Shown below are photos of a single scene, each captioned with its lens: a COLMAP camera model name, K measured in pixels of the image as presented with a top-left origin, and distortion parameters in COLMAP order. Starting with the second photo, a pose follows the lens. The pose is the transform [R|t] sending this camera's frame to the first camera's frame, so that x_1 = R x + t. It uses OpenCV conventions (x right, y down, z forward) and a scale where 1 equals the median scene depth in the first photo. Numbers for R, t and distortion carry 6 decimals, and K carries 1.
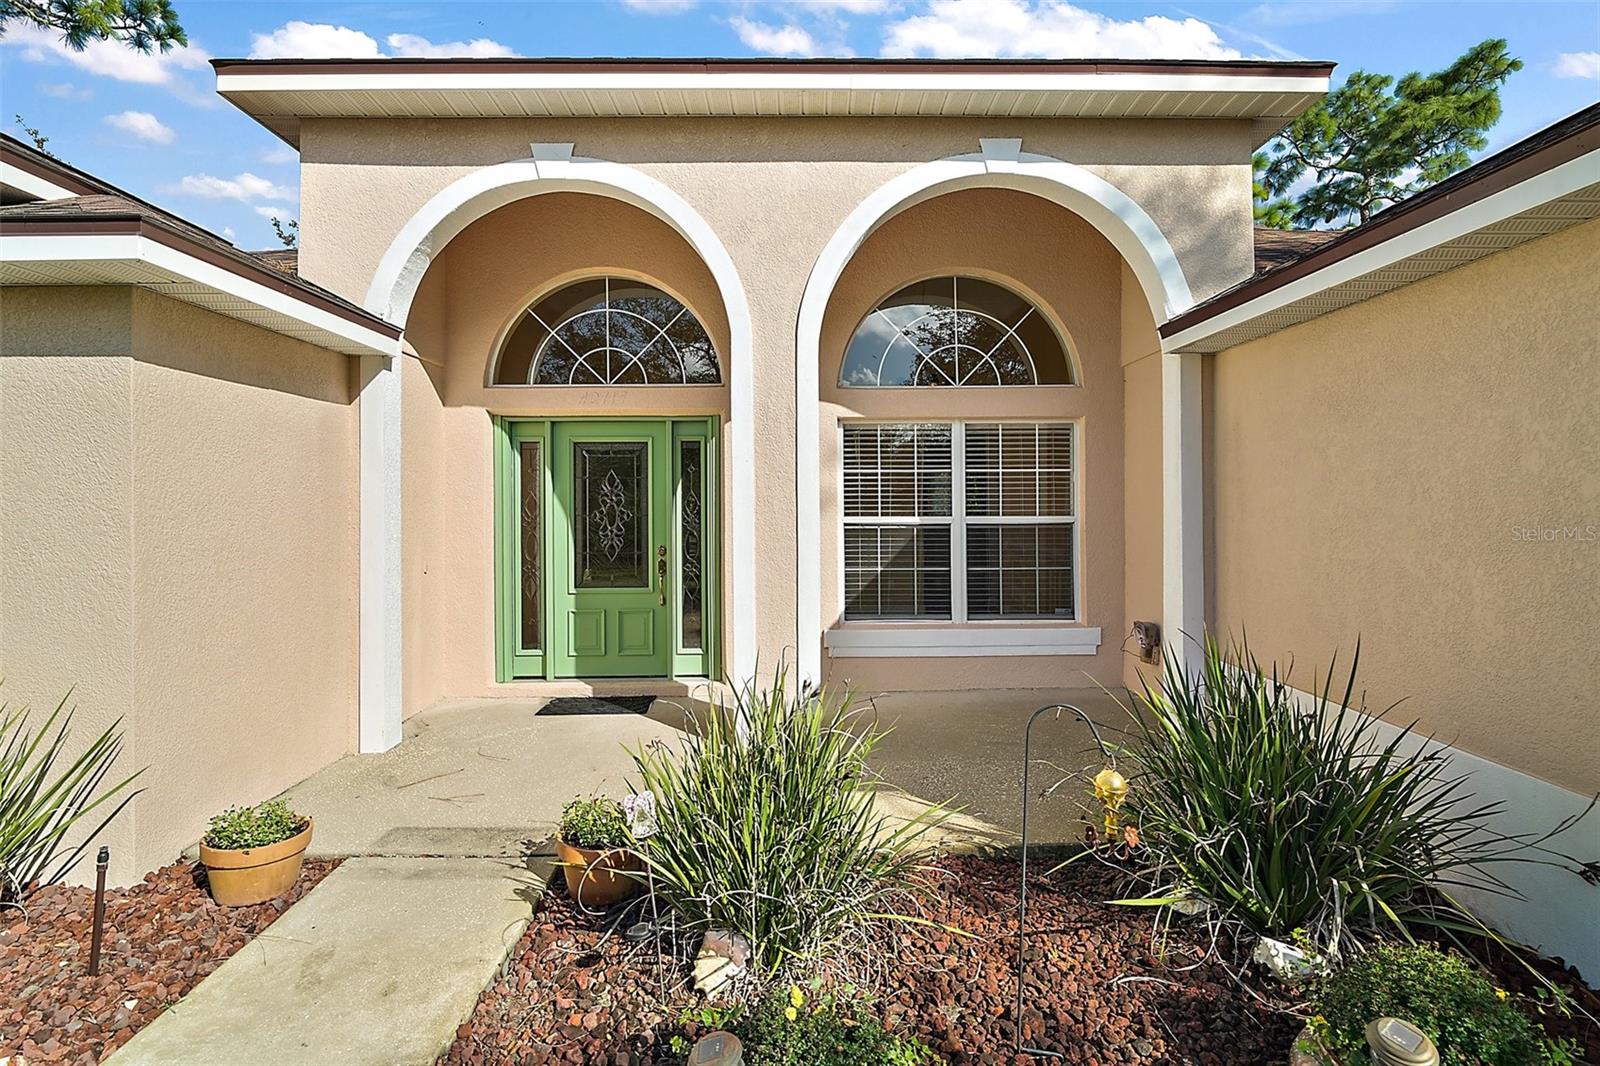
lens RADIAL K [[757.7, 0, 795.6], [0, 757.7, 495.4], [0, 0, 1]] dist [-0.019144, -0.000154]
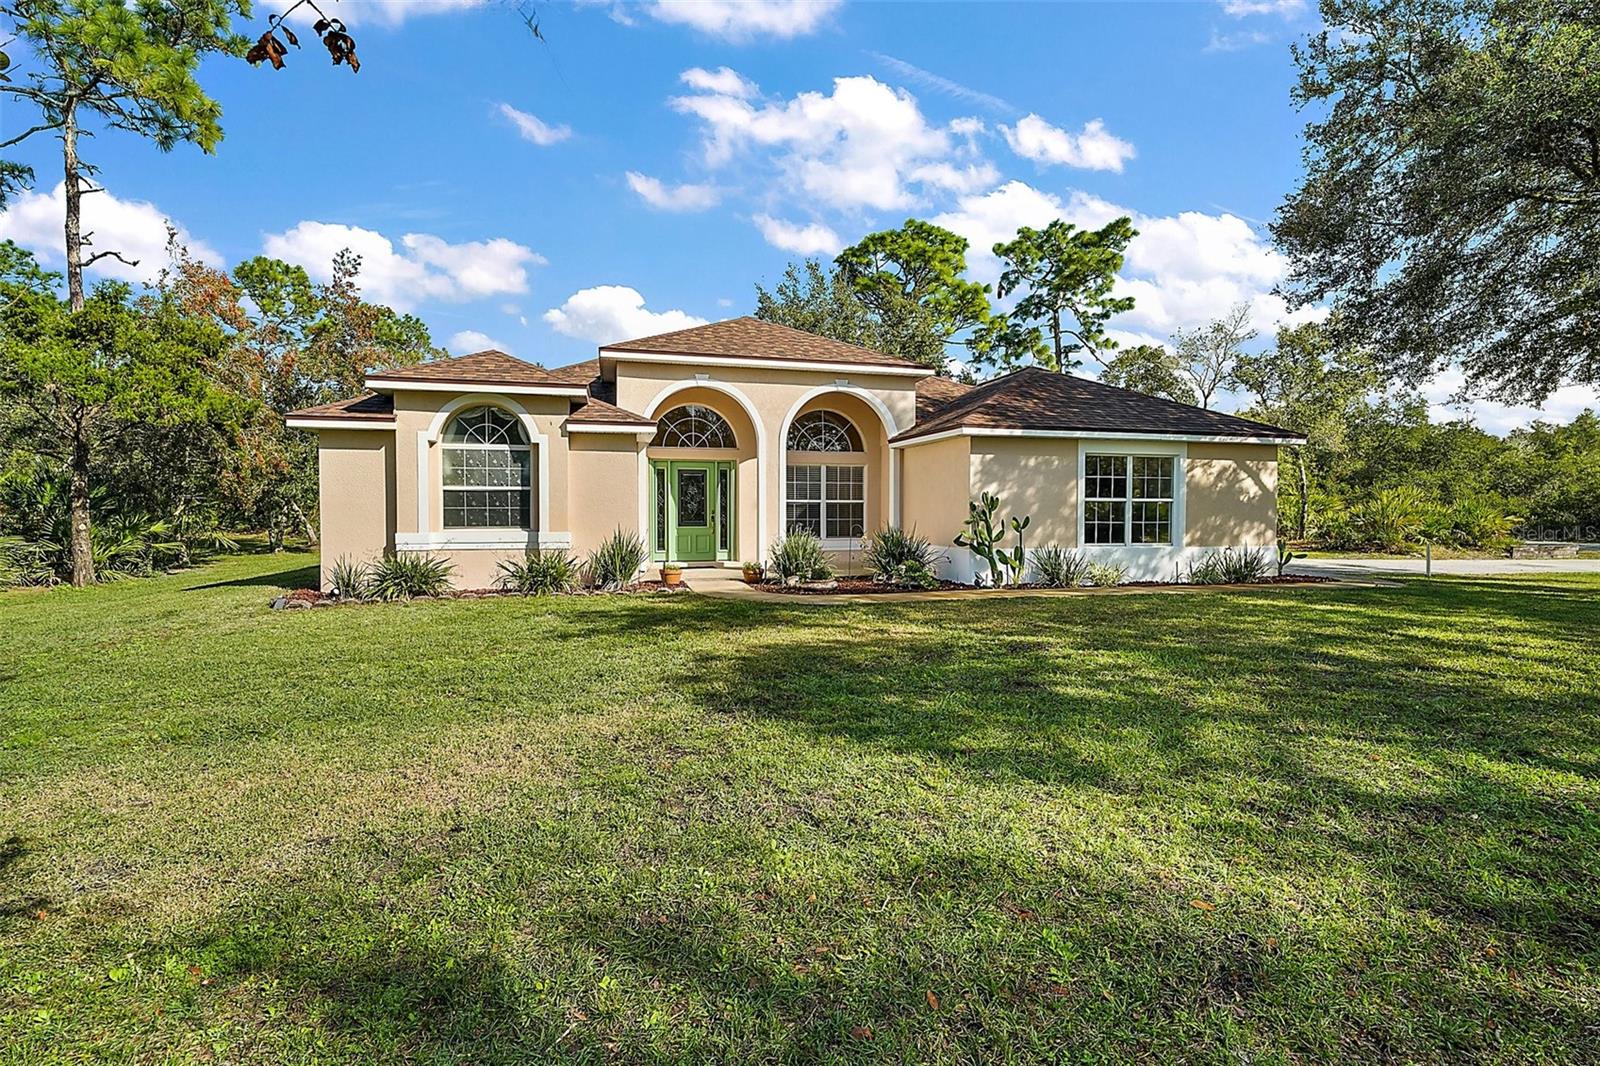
lens RADIAL K [[757.7, 0, 795.6], [0, 757.7, 495.4], [0, 0, 1]] dist [-0.019144, -0.000154]
pose [[0.969953, 0.012311, 0.242981, -0.533160], [-0.010545, 0.999908, -0.008565, 0.035650], [-0.243064, 0.005745, 0.969993, -1.586439]]
